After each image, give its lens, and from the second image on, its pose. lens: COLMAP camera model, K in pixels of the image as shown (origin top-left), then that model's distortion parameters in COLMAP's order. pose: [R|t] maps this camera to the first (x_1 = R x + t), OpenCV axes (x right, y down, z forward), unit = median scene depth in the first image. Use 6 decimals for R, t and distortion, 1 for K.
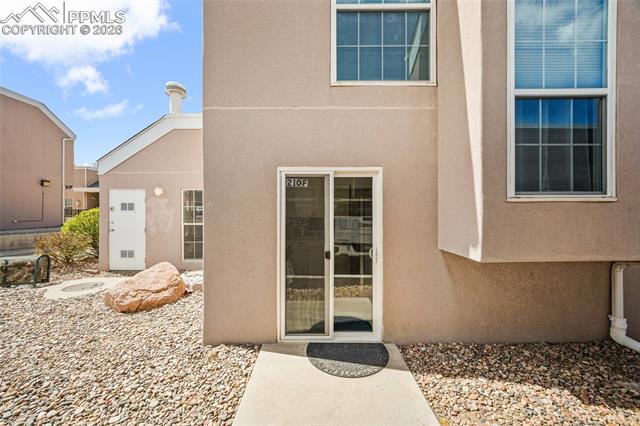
lens RADIAL K [[254.7, 0, 318.2], [0, 254.7, 211.3], [0, 0, 1]] dist [0.008676, -0.000051]
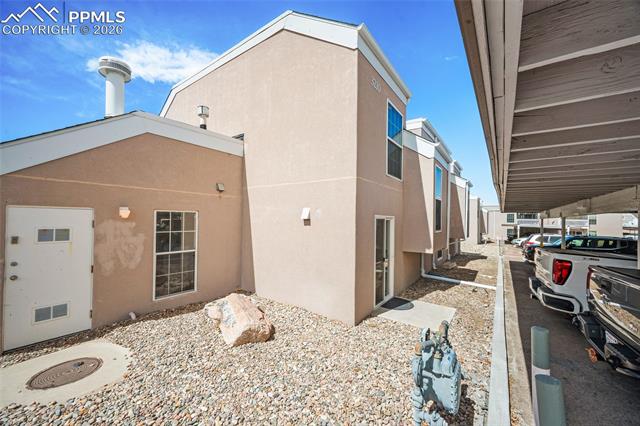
lens RADIAL K [[251.0, 0, 317.1], [0, 251.0, 219.3], [0, 0, 1]] dist [0.009623, -0.000040]
pose [[0.584031, 0.012570, 0.811634, -0.879846], [-0.009285, 0.999918, -0.008804, -0.056612], [-0.811678, -0.002395, 0.584100, 0.132351]]
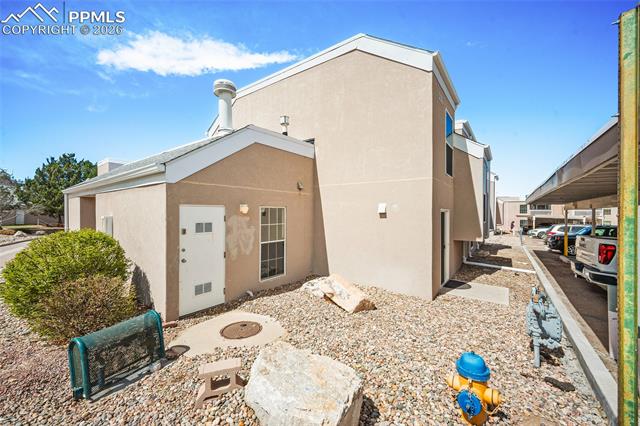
lens RADIAL K [[256.2, 0, 322.1], [0, 256.2, 213.0], [0, 0, 1]] dist [0.019504, -0.000101]
pose [[0.579798, 0.003532, 0.814752, -1.185844], [-0.000527, 0.999992, -0.003960, -0.059484], [-0.814760, 0.001867, 0.579795, 0.257059]]
